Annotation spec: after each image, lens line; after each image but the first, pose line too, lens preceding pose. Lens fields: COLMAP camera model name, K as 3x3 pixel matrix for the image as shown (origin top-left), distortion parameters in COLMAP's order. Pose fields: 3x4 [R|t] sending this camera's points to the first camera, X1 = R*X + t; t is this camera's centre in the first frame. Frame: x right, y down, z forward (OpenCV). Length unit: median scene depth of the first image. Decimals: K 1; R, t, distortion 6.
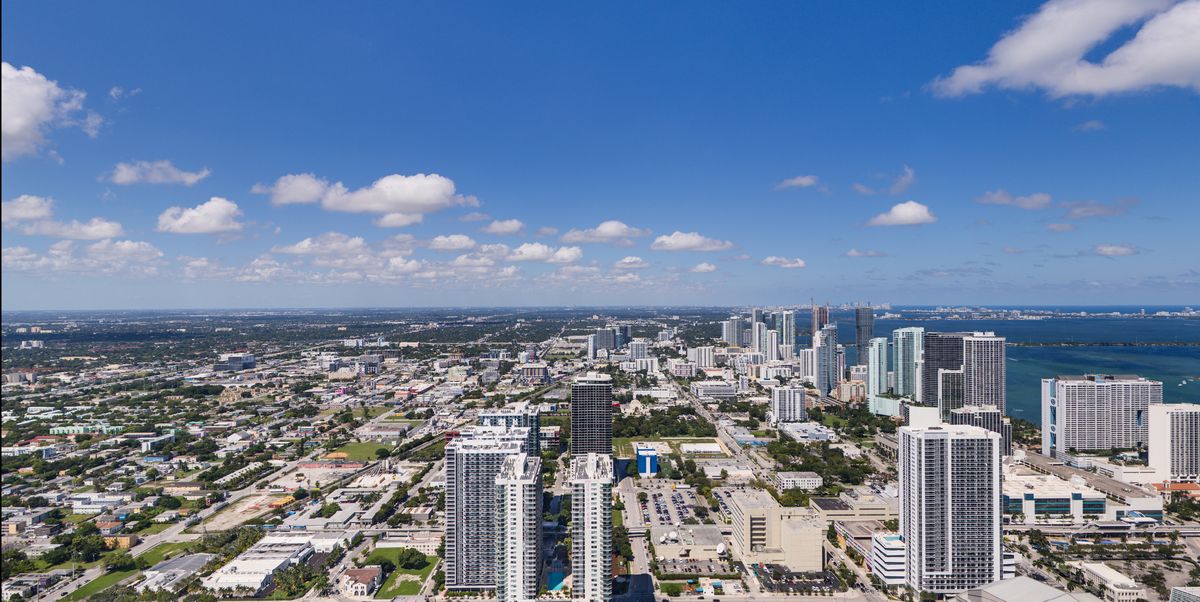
lens RADIAL K [[598.2, 0, 600.2], [0, 598.2, 299.5], [0, 0, 1]] dist [-0.001582, -0.000136]
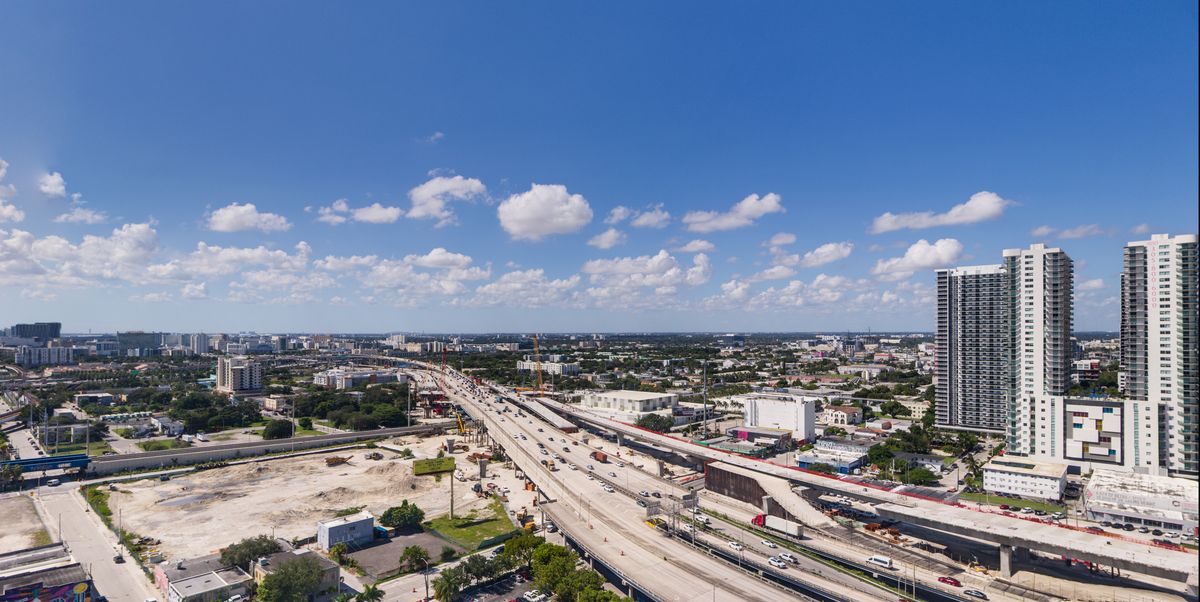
lens RADIAL K [[598.2, 0, 598.3], [0, 598.2, 328.4], [0, 0, 1]] dist [-0.001582, -0.000136]
pose [[0.723345, -0.000226, -0.690487, -0.004273], [0.005101, 0.999974, 0.005016, 0.226827], [0.690468, -0.007151, 0.723328, 0.003283]]
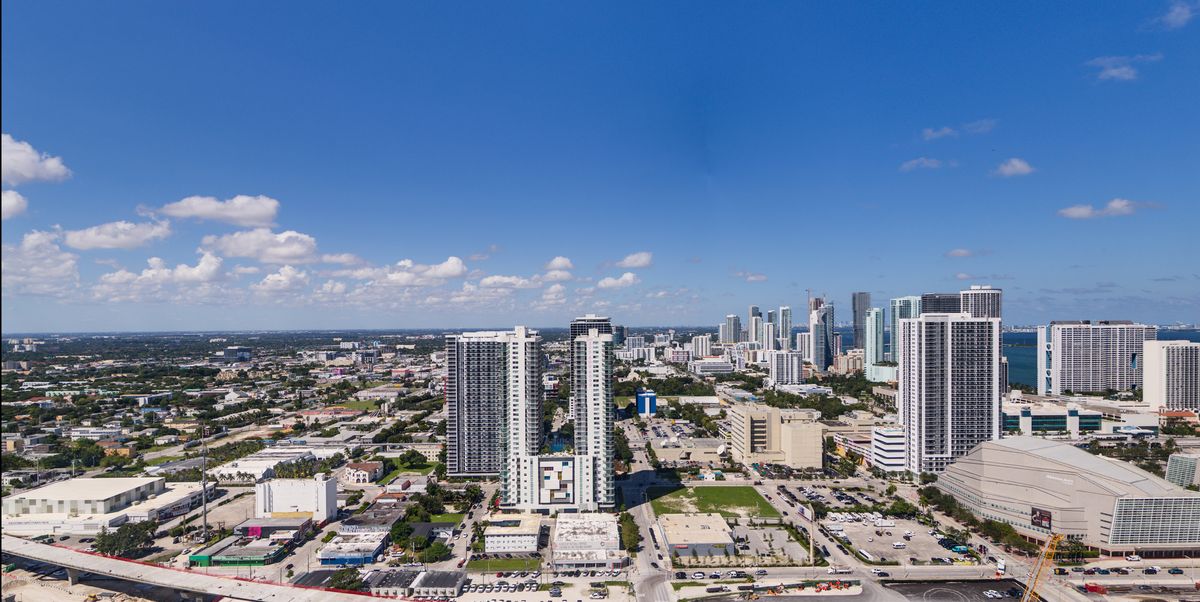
lens RADIAL K [[598.2, 0, 600.1], [0, 598.2, 331.9], [0, 0, 1]] dist [-0.001582, -0.000136]
pose [[0.999972, -0.002988, 0.006841, -0.006211], [0.002859, 0.999819, 0.018804, 0.154401], [-0.006896, -0.018784, 0.999800, 0.000737]]
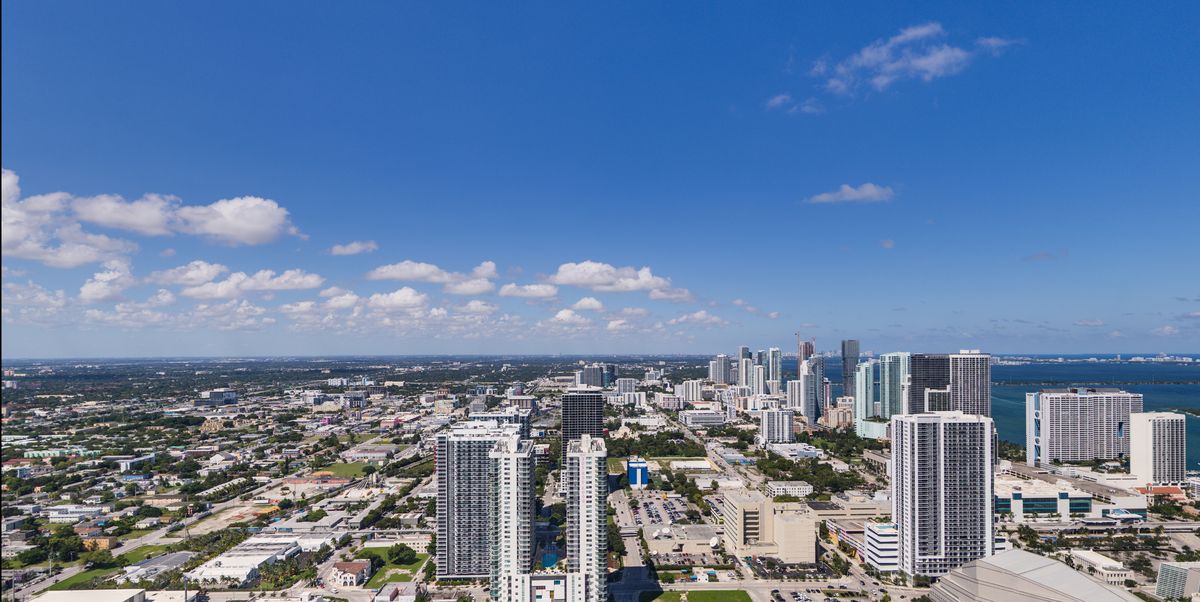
lens RADIAL K [[598.2, 0, 600.2], [0, 598.2, 346.8], [0, 0, 1]] dist [-0.001582, -0.000136]
pose [[0.999727, -0.000497, 0.023347, -0.008502], [0.000534, 0.999999, -0.001559, 0.071700], [-0.023346, 0.001571, 0.999726, 0.006462]]
